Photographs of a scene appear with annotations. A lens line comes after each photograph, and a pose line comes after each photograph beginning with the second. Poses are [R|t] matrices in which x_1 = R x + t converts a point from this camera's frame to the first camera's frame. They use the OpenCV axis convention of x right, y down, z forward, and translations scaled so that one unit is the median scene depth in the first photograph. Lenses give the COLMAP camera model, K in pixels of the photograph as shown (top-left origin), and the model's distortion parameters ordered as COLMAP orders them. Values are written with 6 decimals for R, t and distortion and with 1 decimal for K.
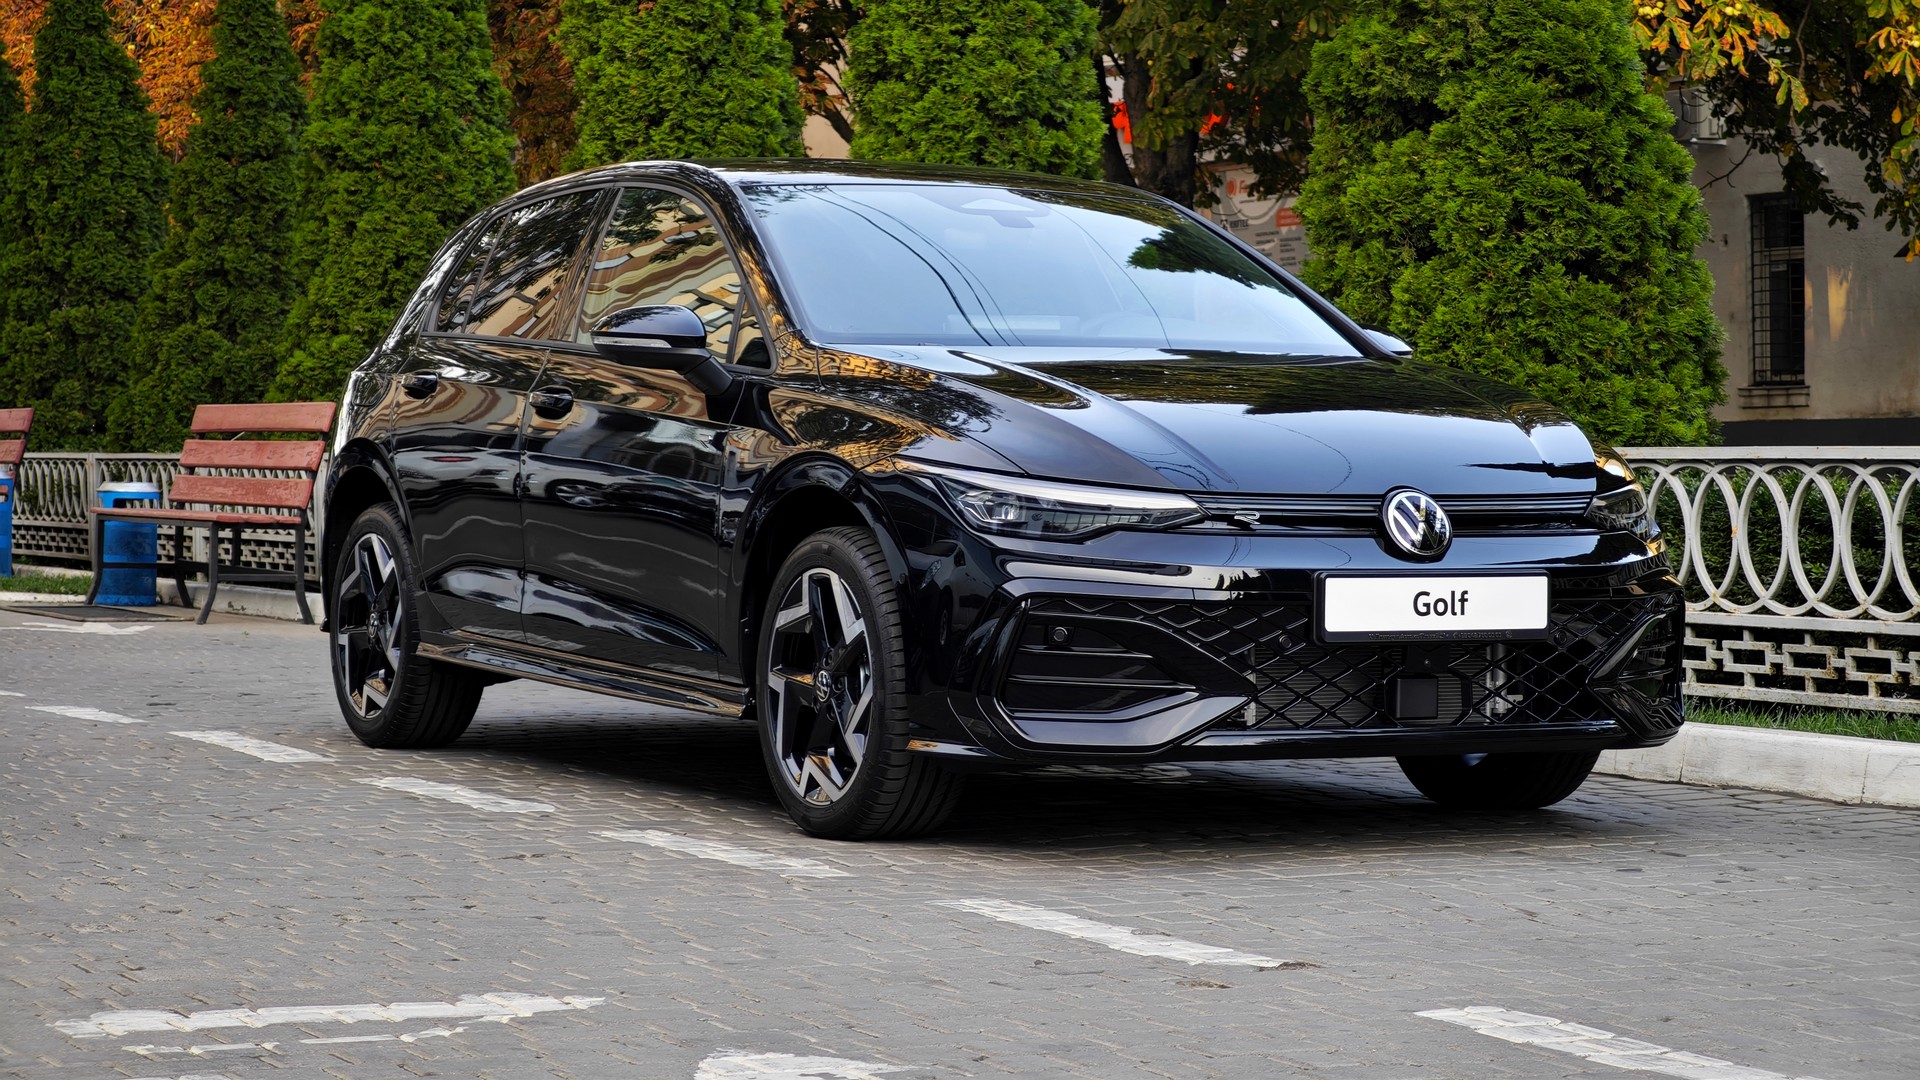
lens RADIAL K [[4055.5, 0, 955.5], [0, 4055.5, 523.9], [0, 0, 1]] dist [0.003665, 0.000000]
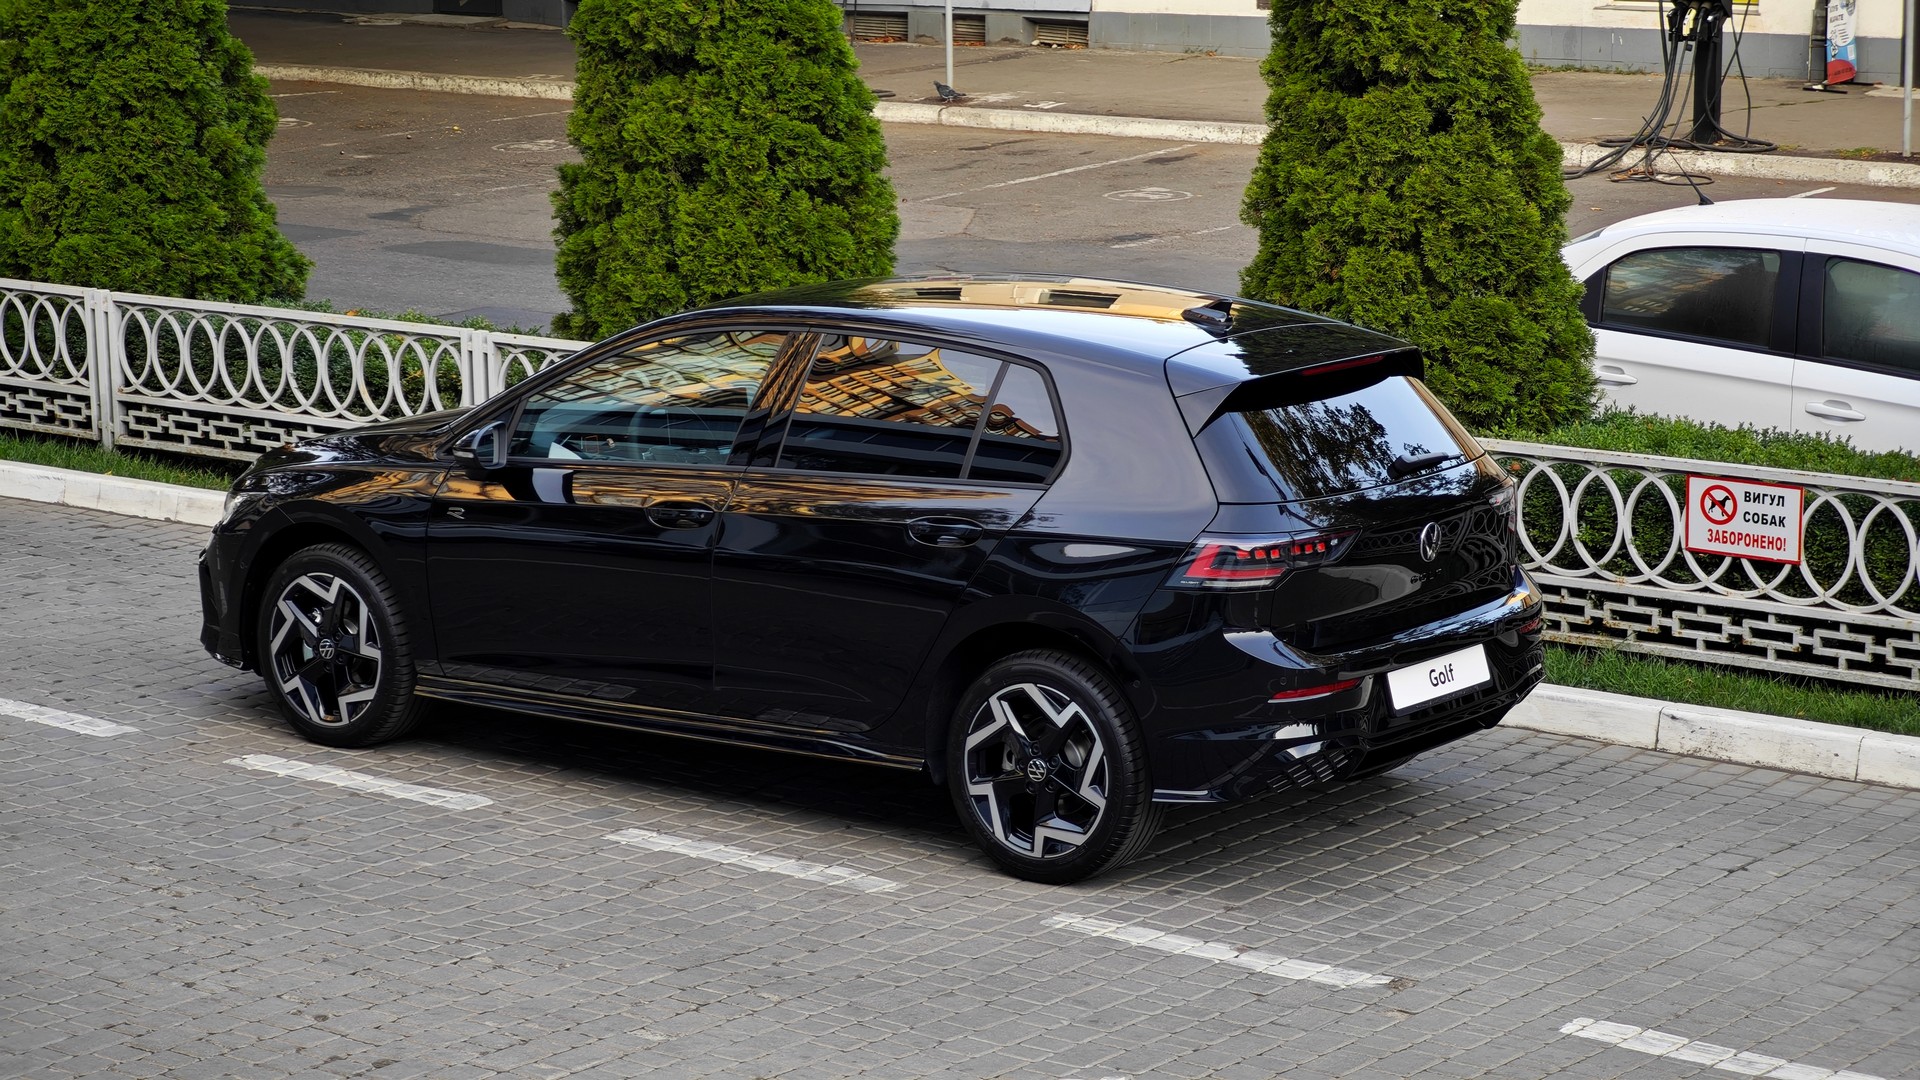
lens RADIAL K [[4055.5, 0, 958.0], [0, 4055.5, 548.8], [0, 0, 1]] dist [0.003665, 0.000000]
pose [[0.889961, -0.077003, 0.449489, -0.389485], [0.000671, 0.985861, 0.167561, -0.165539], [-0.456037, -0.148821, 0.877430, -0.165740]]
